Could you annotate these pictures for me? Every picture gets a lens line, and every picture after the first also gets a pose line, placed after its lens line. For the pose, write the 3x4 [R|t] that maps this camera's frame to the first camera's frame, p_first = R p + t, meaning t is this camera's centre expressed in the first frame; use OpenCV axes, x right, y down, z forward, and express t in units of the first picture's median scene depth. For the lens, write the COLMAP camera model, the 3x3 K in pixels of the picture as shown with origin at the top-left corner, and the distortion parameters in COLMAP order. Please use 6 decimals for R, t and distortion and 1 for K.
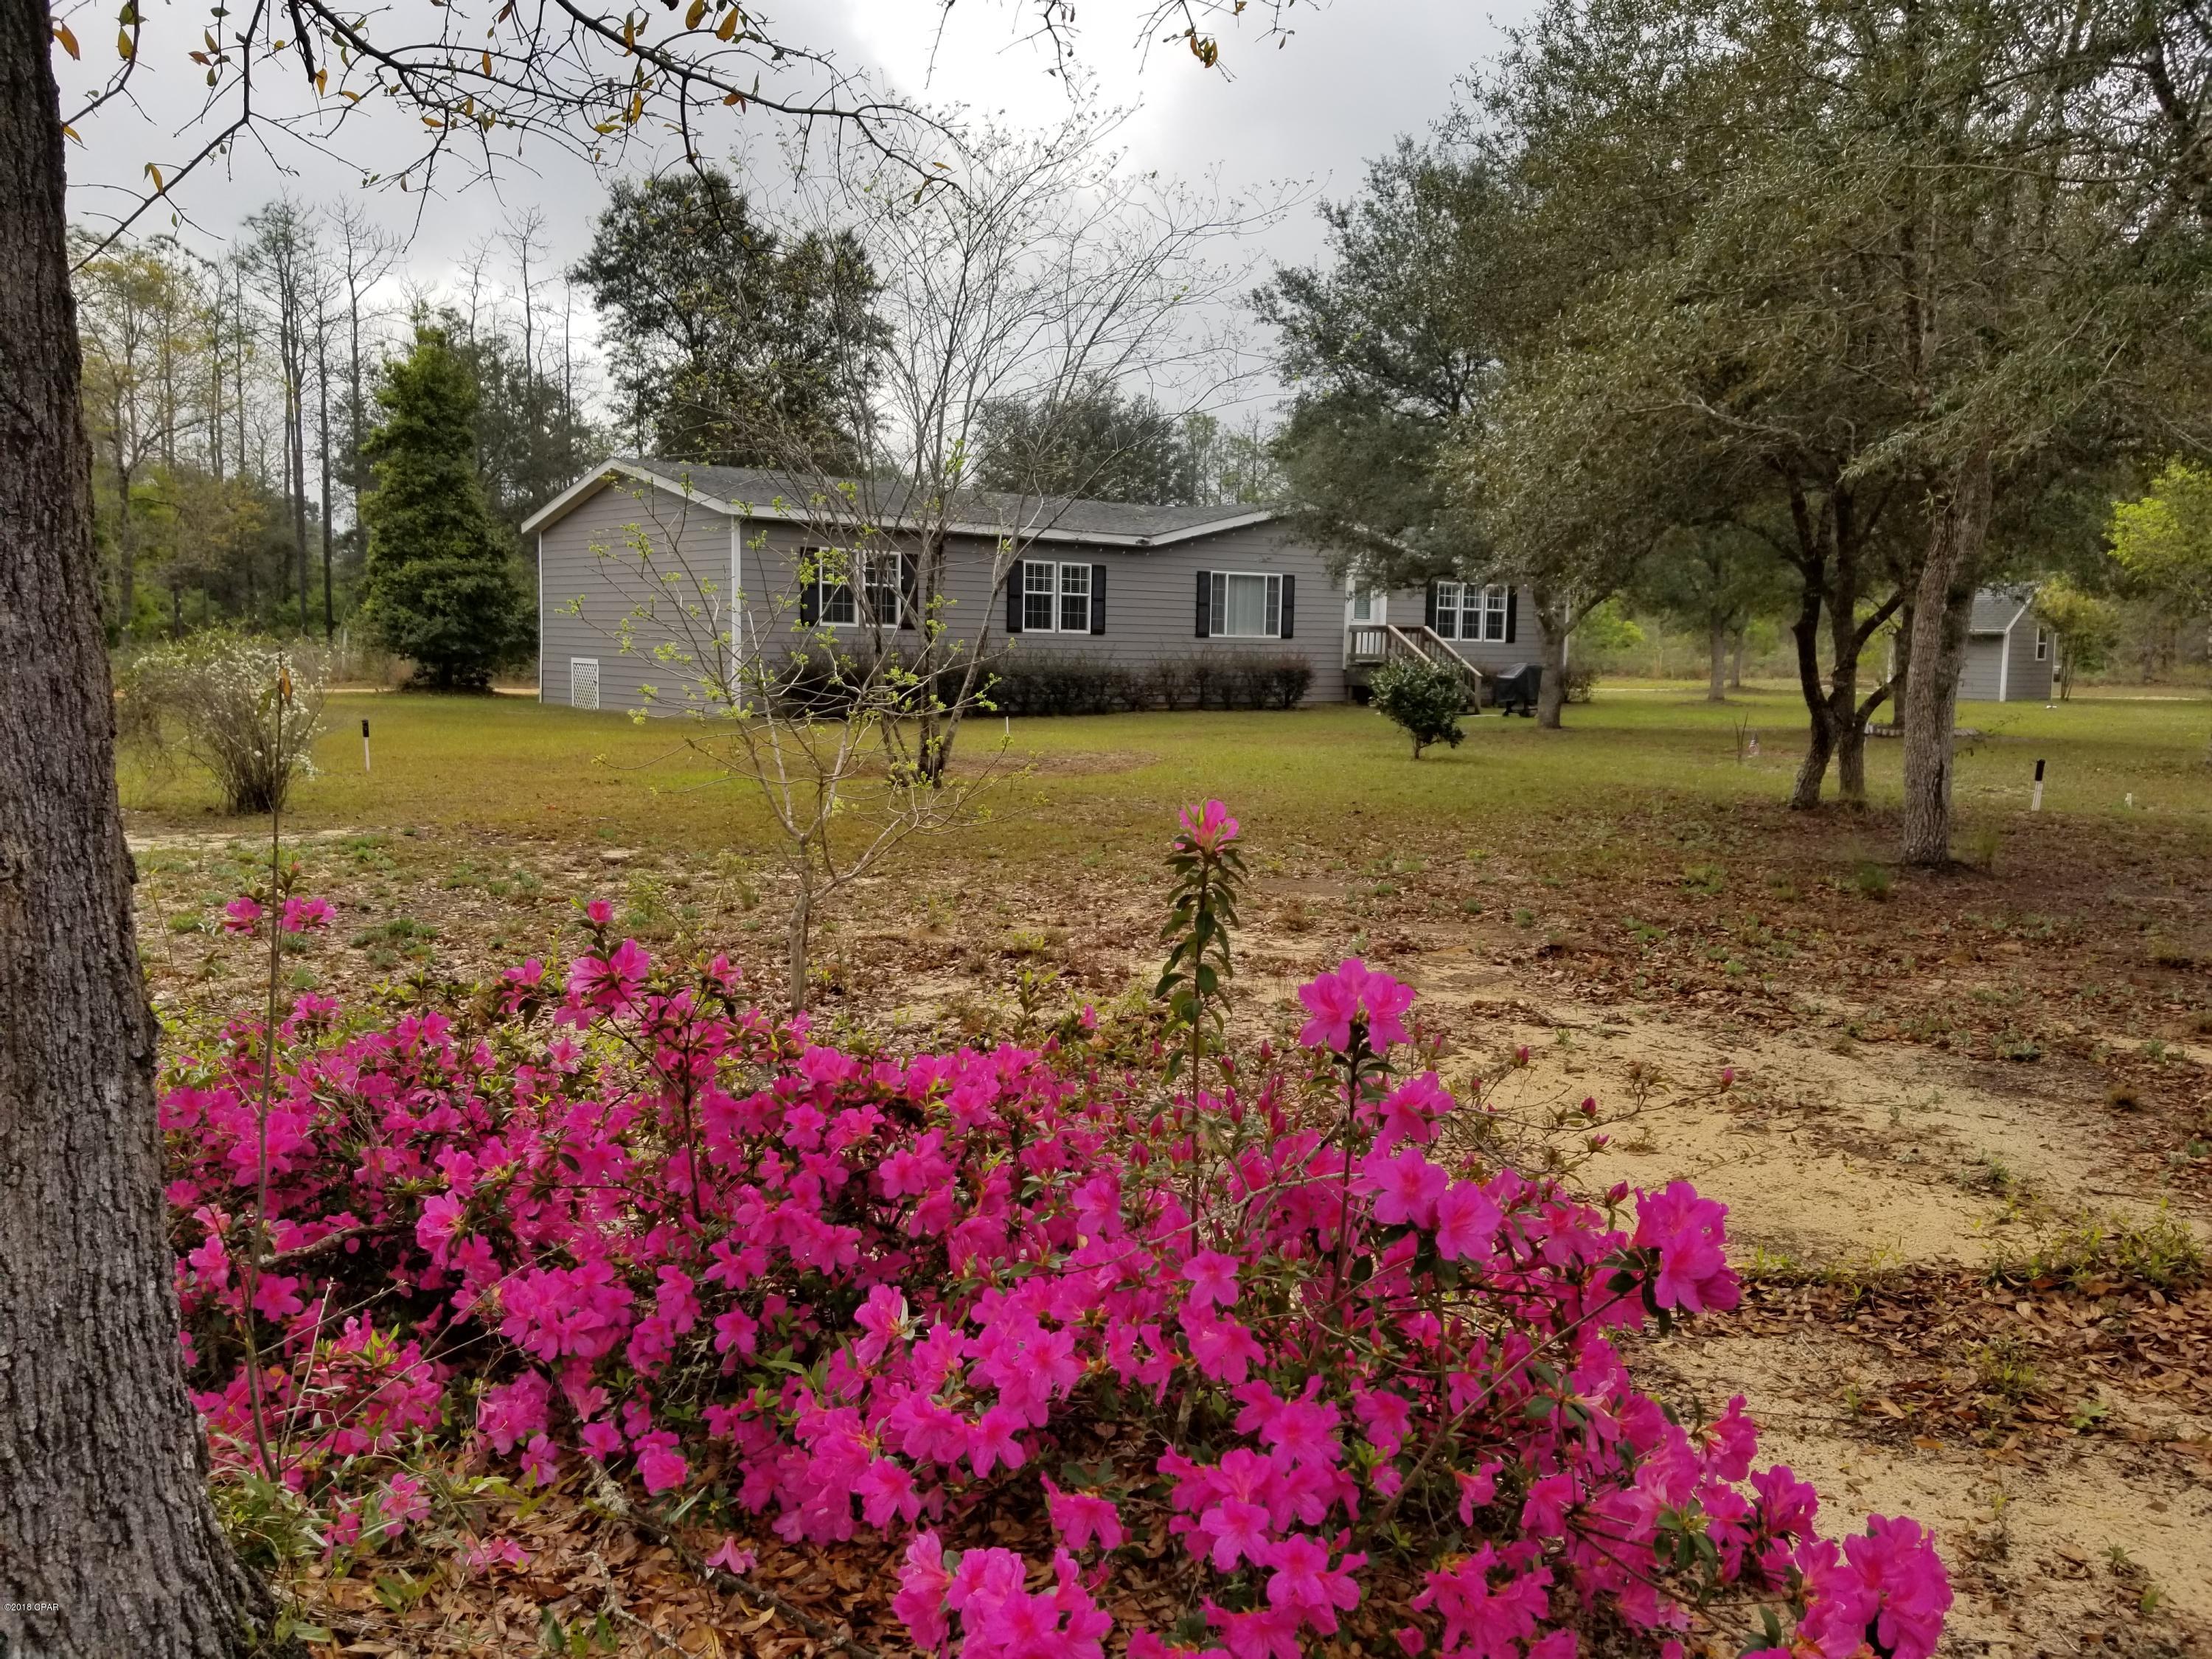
lens RADIAL K [[1724.3, 0, 1097.5], [0, 1724.3, 779.9], [0, 0, 1]] dist [0.061908, -0.105194]
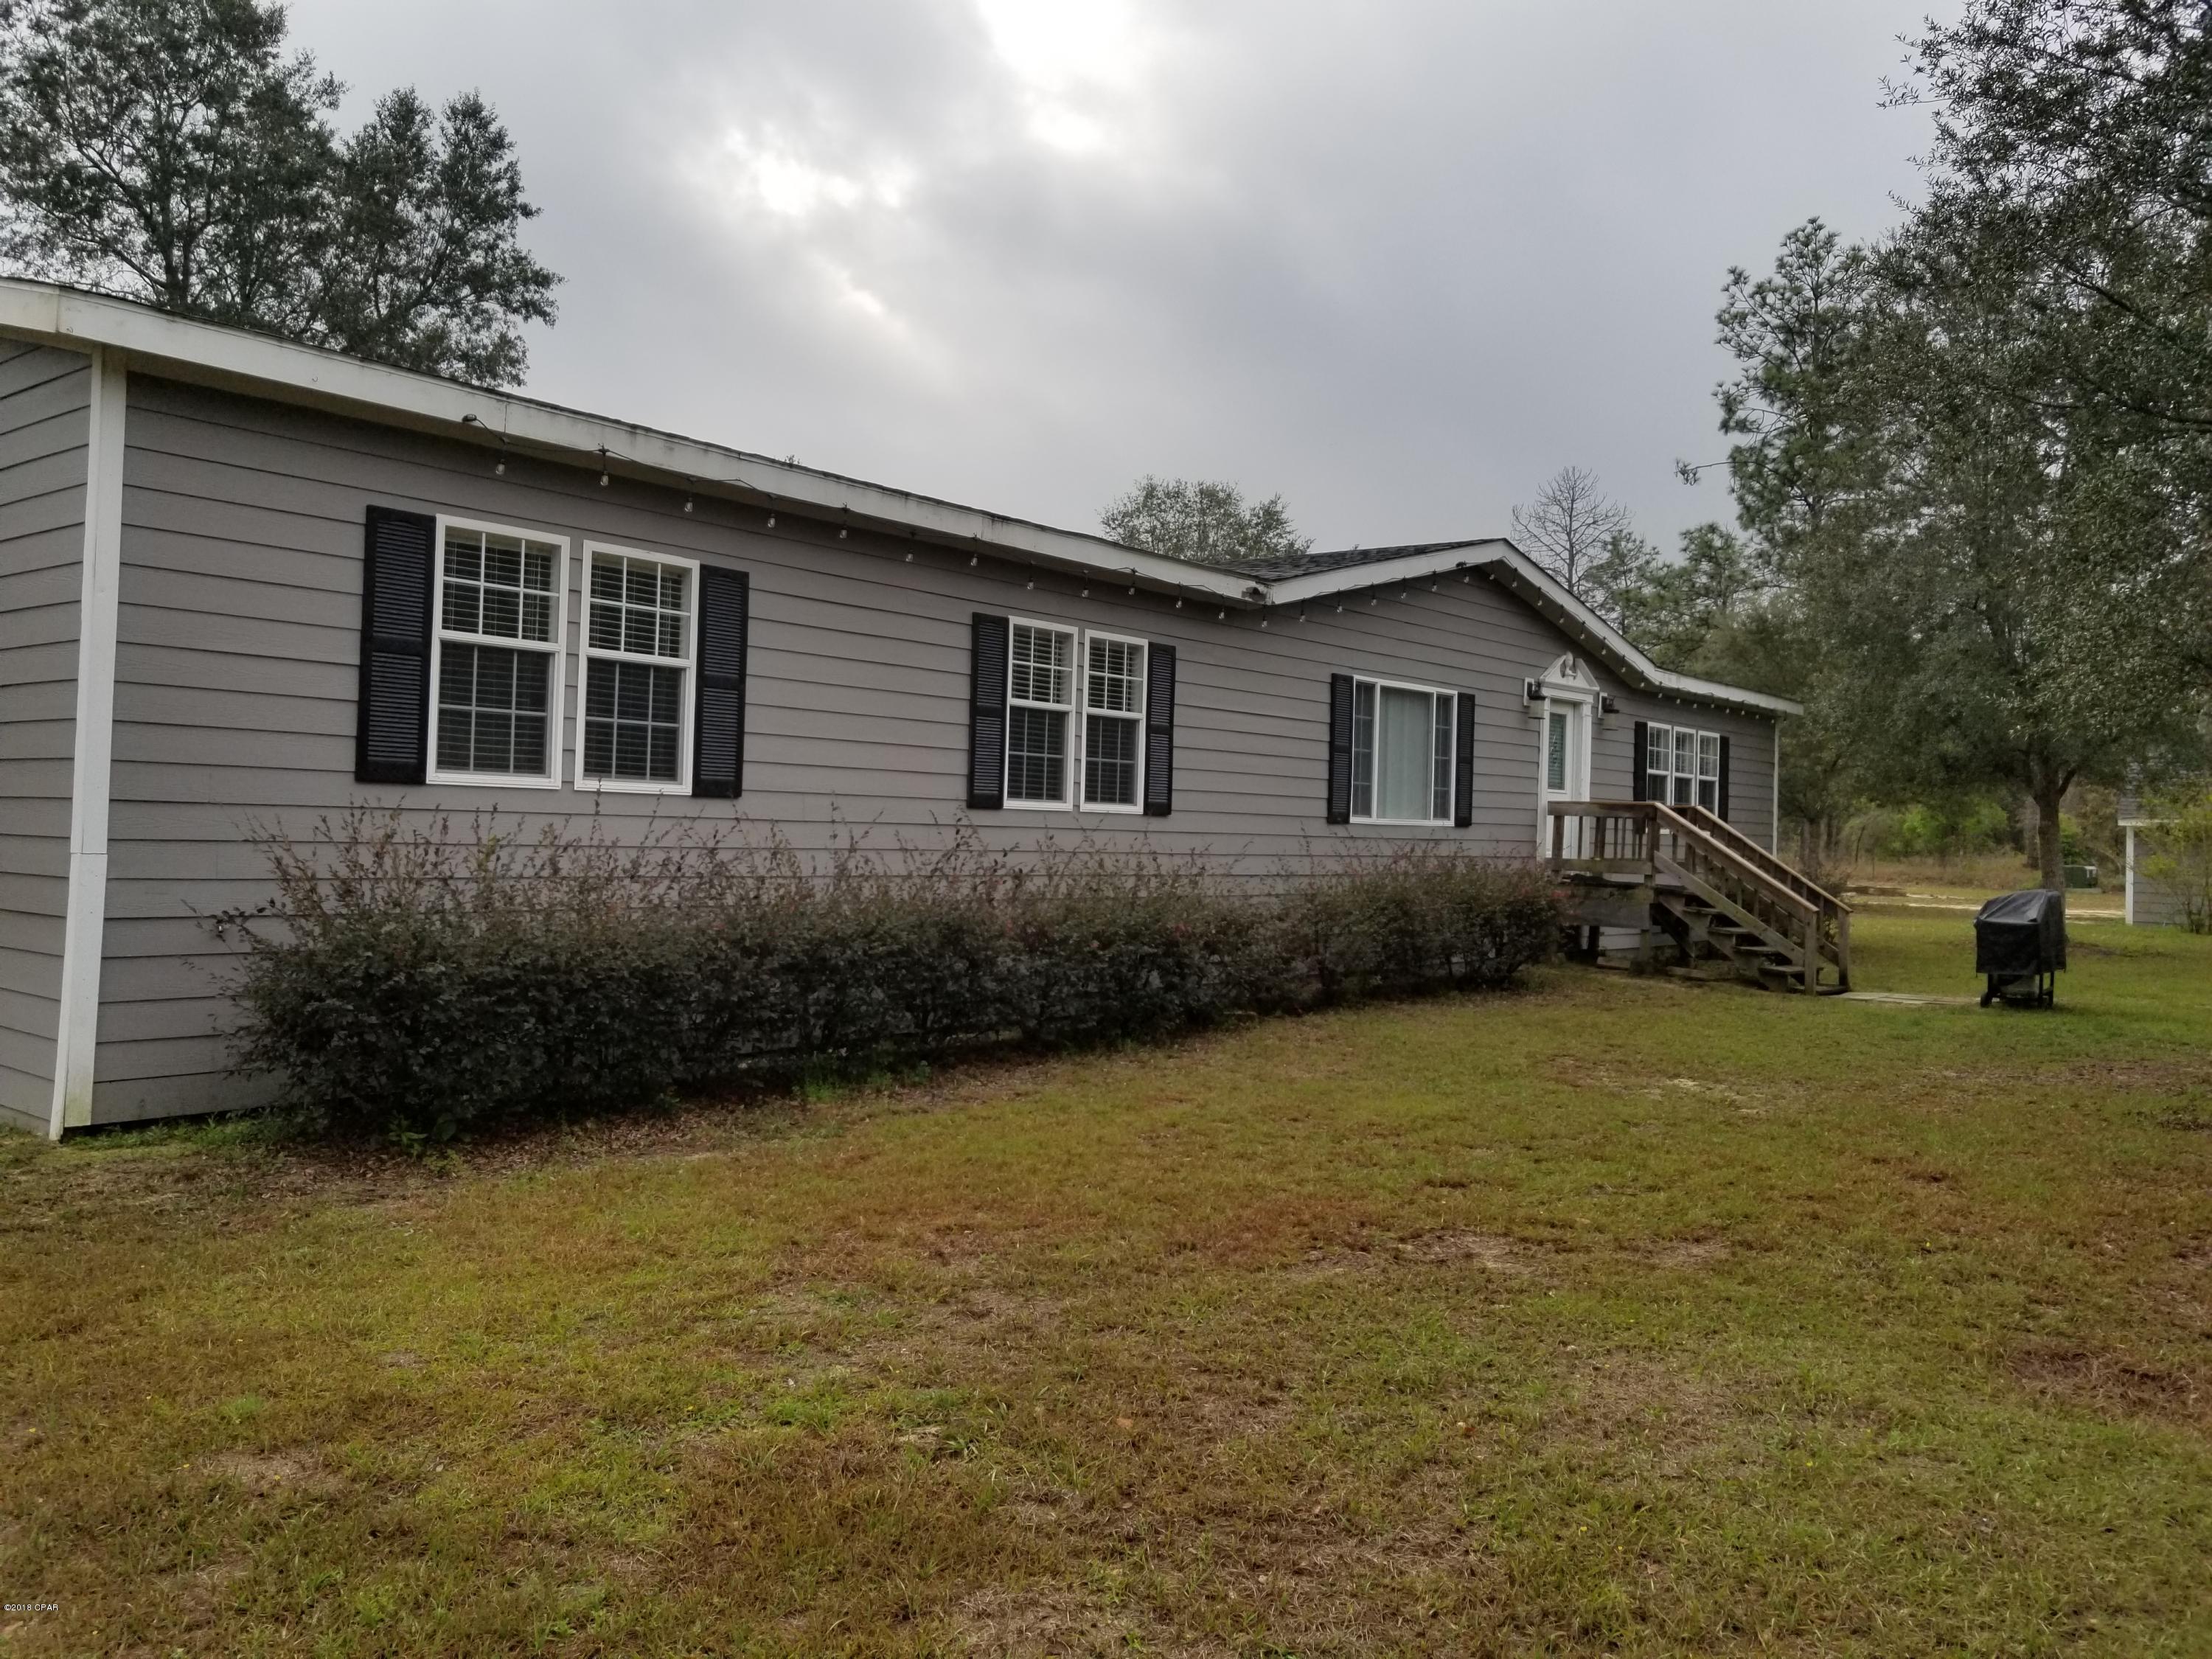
lens RADIAL K [[1724.3, 0, 1097.5], [0, 1724.3, 779.9], [0, 0, 1]] dist [0.061908, -0.105194]
pose [[0.973433, 0.023400, 0.227772, -0.099053], [-0.003046, 0.996000, -0.089302, -0.054526], [-0.228951, 0.086236, 0.969611, 0.589690]]
